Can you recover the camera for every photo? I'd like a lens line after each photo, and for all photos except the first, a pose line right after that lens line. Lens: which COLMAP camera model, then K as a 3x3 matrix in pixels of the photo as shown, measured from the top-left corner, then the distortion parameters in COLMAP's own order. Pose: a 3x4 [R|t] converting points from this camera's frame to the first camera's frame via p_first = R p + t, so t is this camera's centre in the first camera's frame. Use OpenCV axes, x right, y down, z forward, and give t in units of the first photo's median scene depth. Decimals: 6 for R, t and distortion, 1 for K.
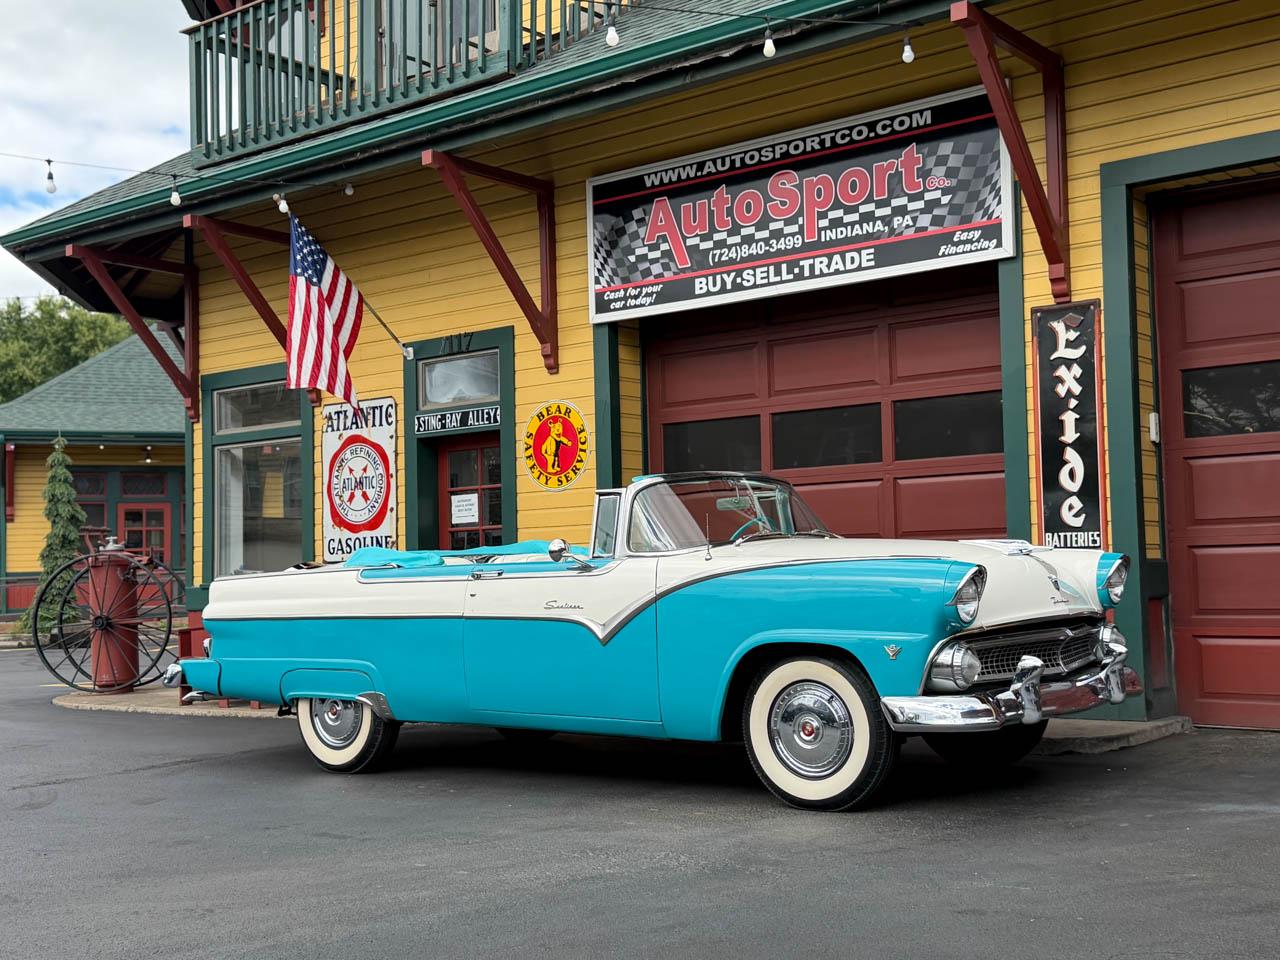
lens RADIAL K [[1549.8, 0, 619.8], [0, 1549.8, 473.8], [0, 0, 1]] dist [0.214201, -0.555295]
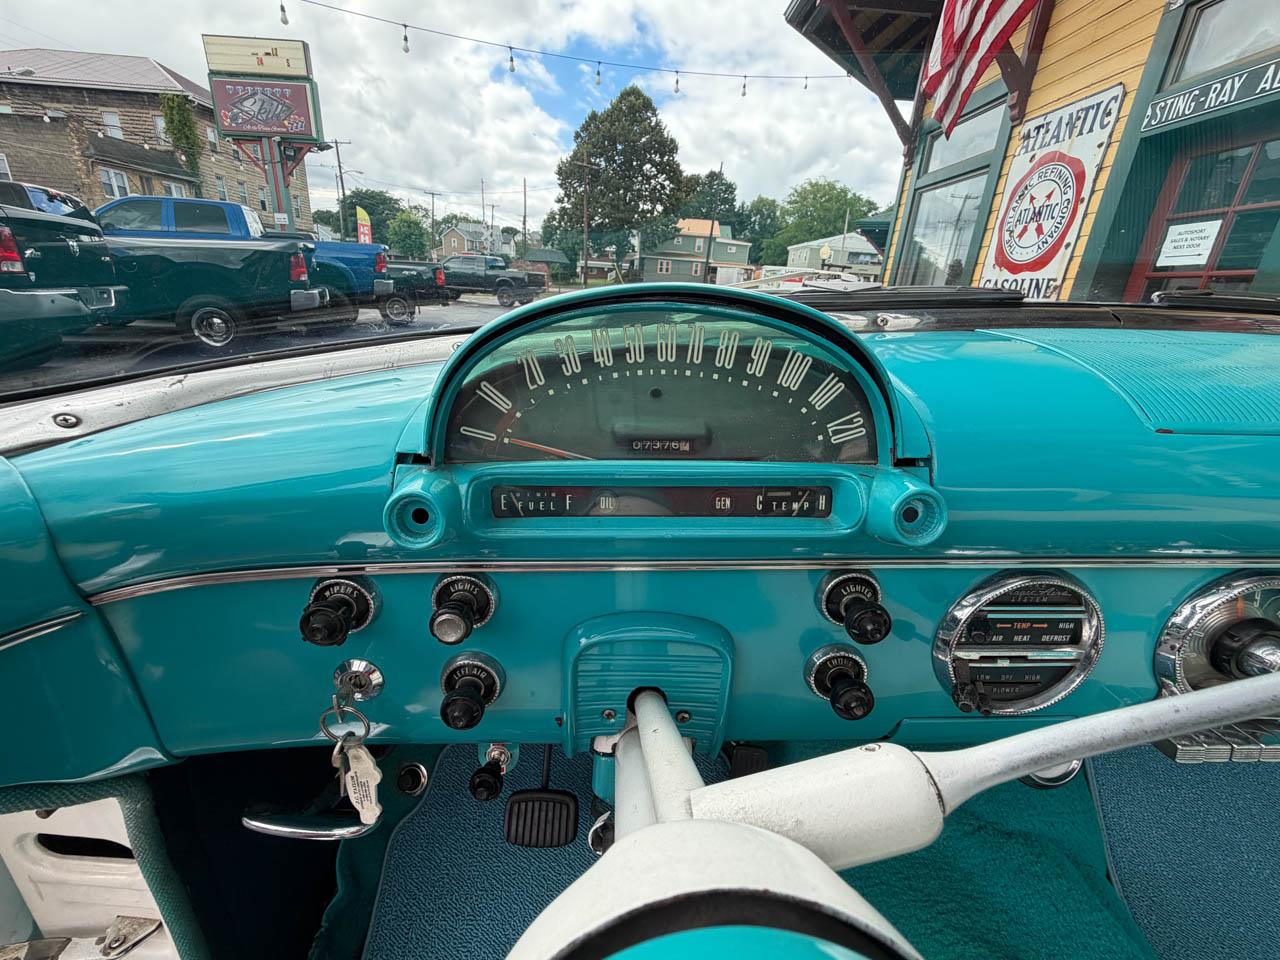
lens RADIAL K [[532.5, 0, 643.2], [0, 532.5, 480.1], [0, 0, 1]] dist [0.011426, -0.000455]
pose [[0.659589, 0.315552, -0.682180, -0.070164], [-0.025567, 0.916499, 0.399219, 0.034383], [0.751192, -0.245879, 0.612580, 0.728488]]
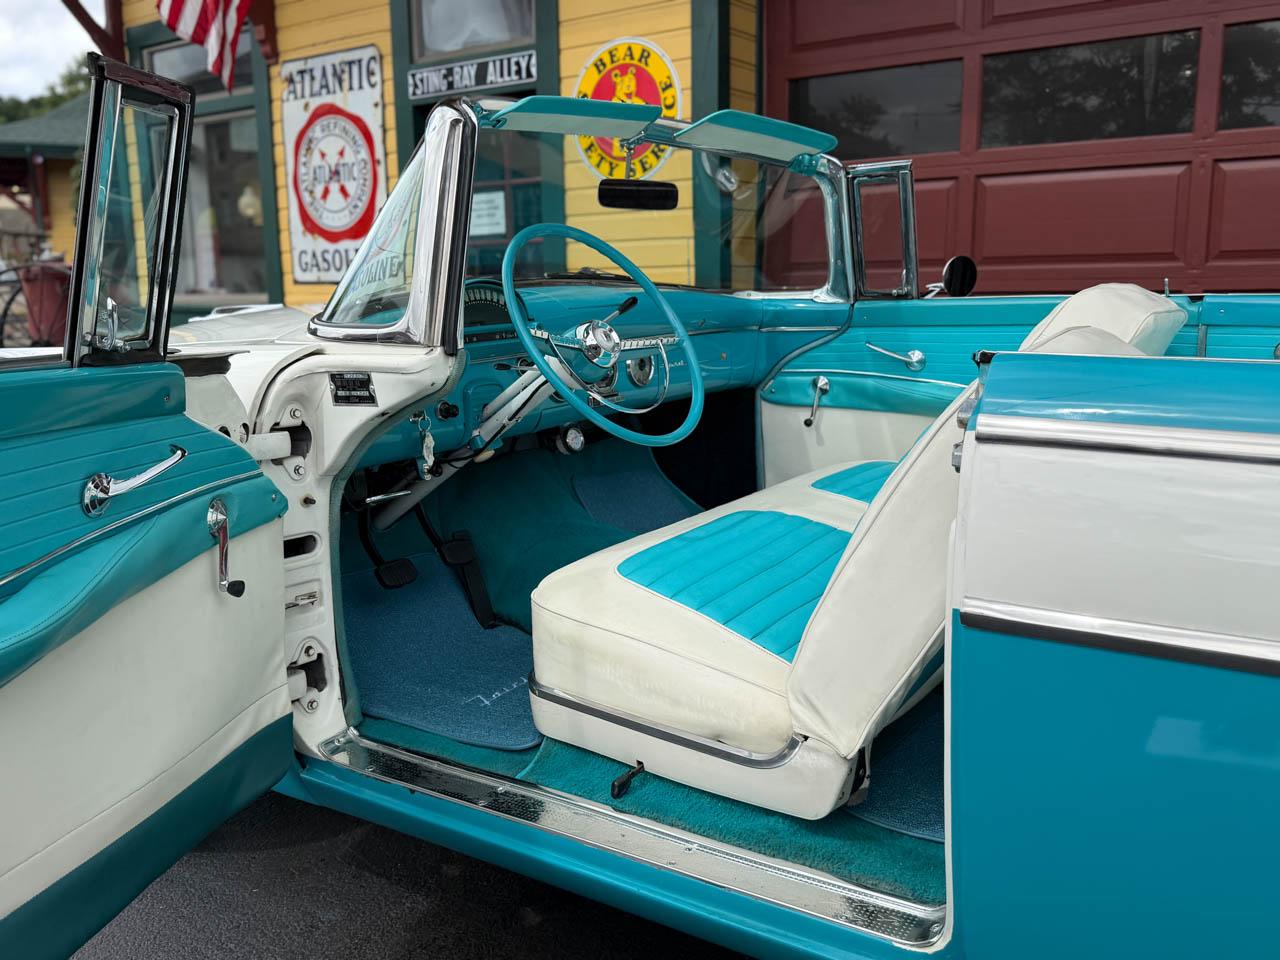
lens RADIAL K [[1114.9, 0, 640.0], [0, 1114.9, 480.0], [0, 0, 1]] dist [0.093069, -0.210142]
pose [[0.997993, -0.000906, 0.063320, -0.070330], [-0.014259, 0.971004, 0.238637, 0.021432], [-0.061700, -0.239061, 0.969042, 0.538866]]
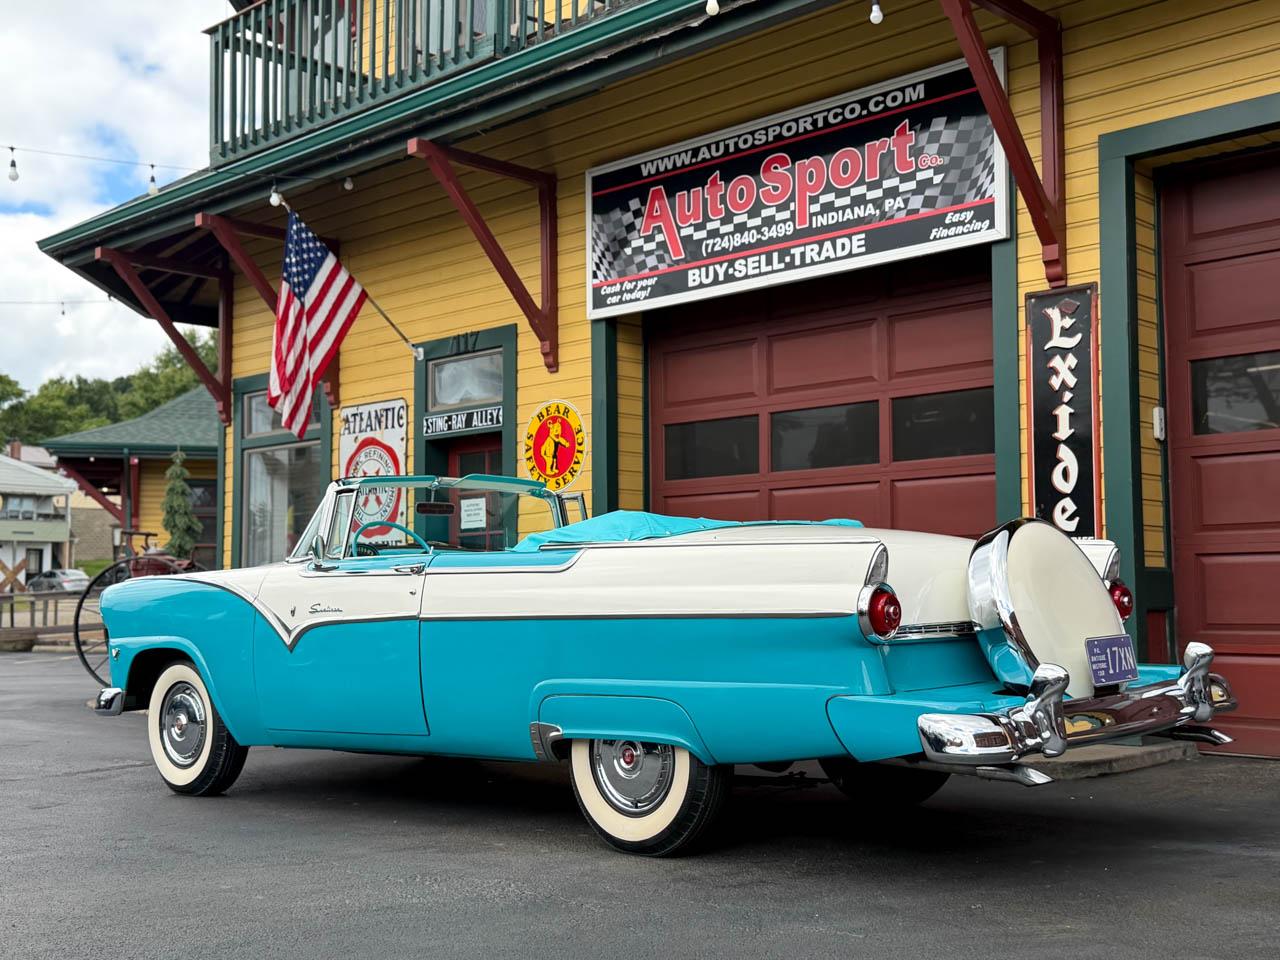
lens RADIAL K [[1495.0, 0, 632.4], [0, 1495.0, 478.7], [0, 0, 1]] dist [0.206165, -0.509187]
pose [[0.995990, 0.008282, -0.089077, 0.097390], [-0.009458, 0.999874, -0.012782, 0.014196], [0.088960, 0.013574, 0.995943, 0.083689]]
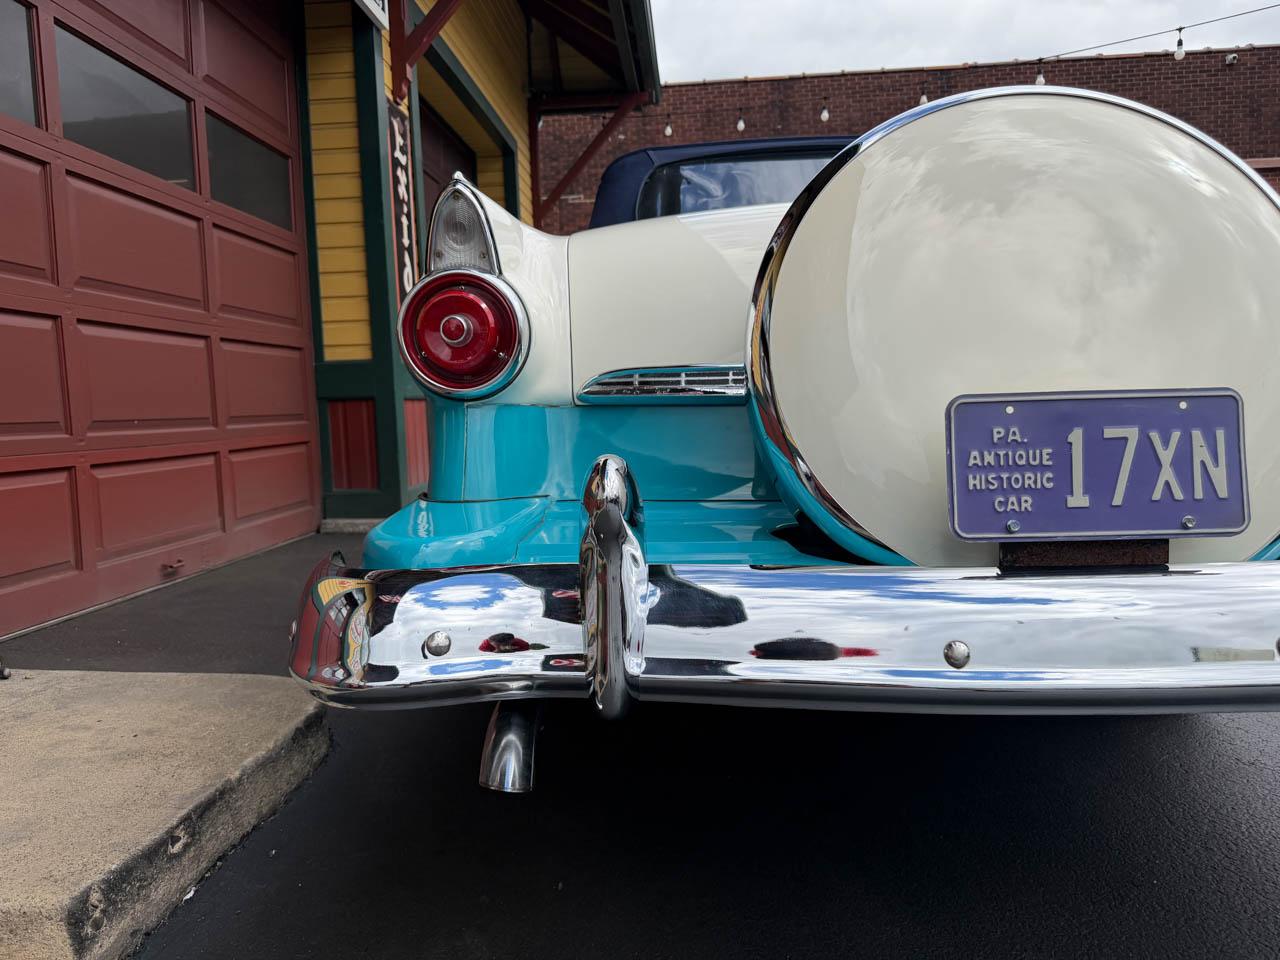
lens RADIAL K [[920.1, 0, 637.6], [0, 920.1, 481.7], [0, 0, 1]] dist [-0.001606, -0.001353]
pose [[-0.570599, -0.026682, 0.820795, -0.250951], [-0.012321, 0.999638, 0.023931, 0.099153], [-0.821136, 0.003542, -0.570721, 1.032493]]
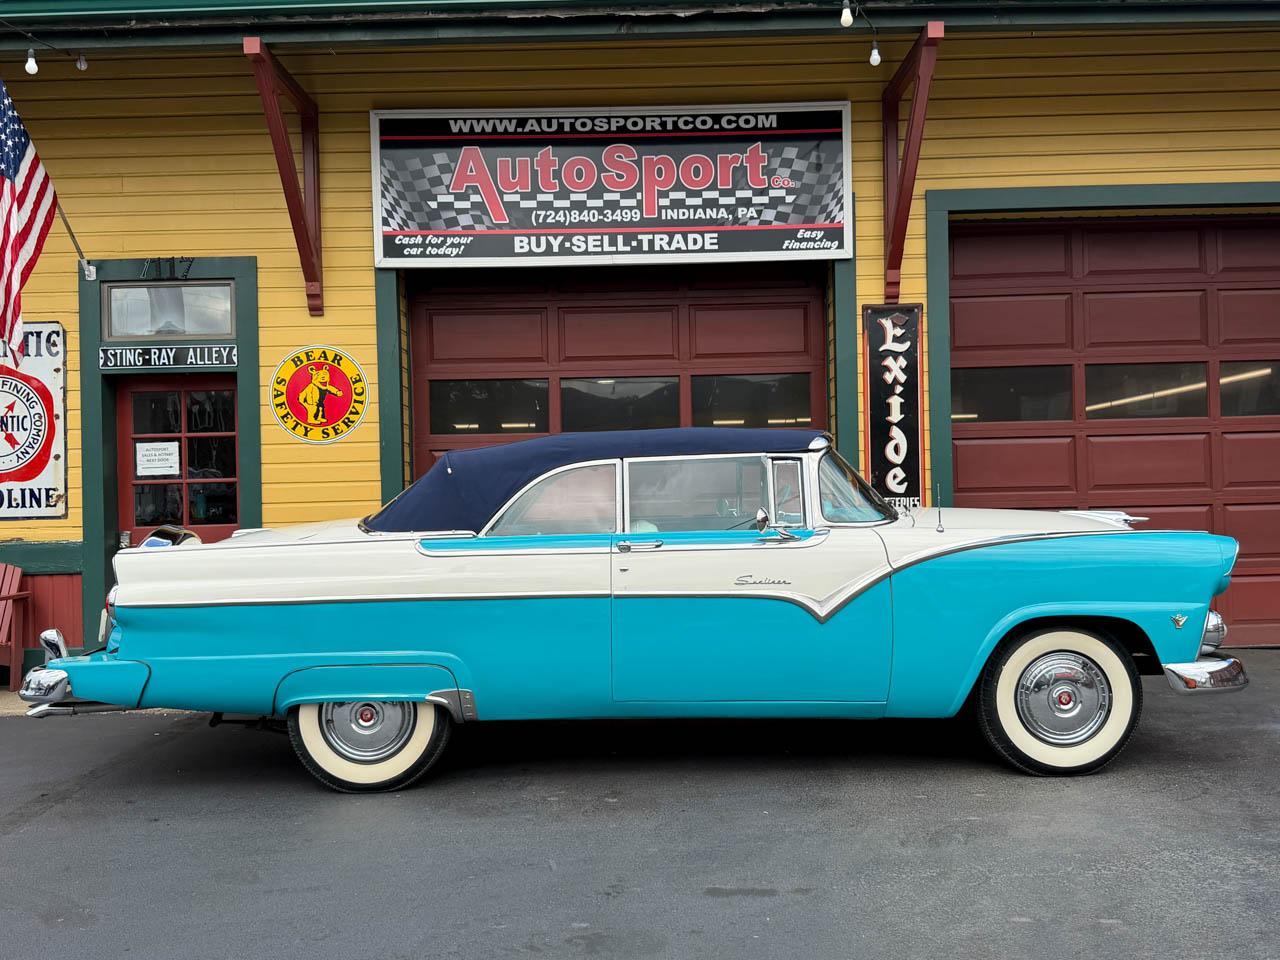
lens RADIAL K [[1190.8, 0, 632.7], [0, 1190.8, 480.4], [0, 0, 1]] dist [0.189973, -0.384900]
pose [[0.781375, 0.015911, 0.623859, -0.369448], [-0.040180, 0.998883, 0.024849, 0.008082], [-0.622767, -0.044483, 0.781142, 0.348269]]
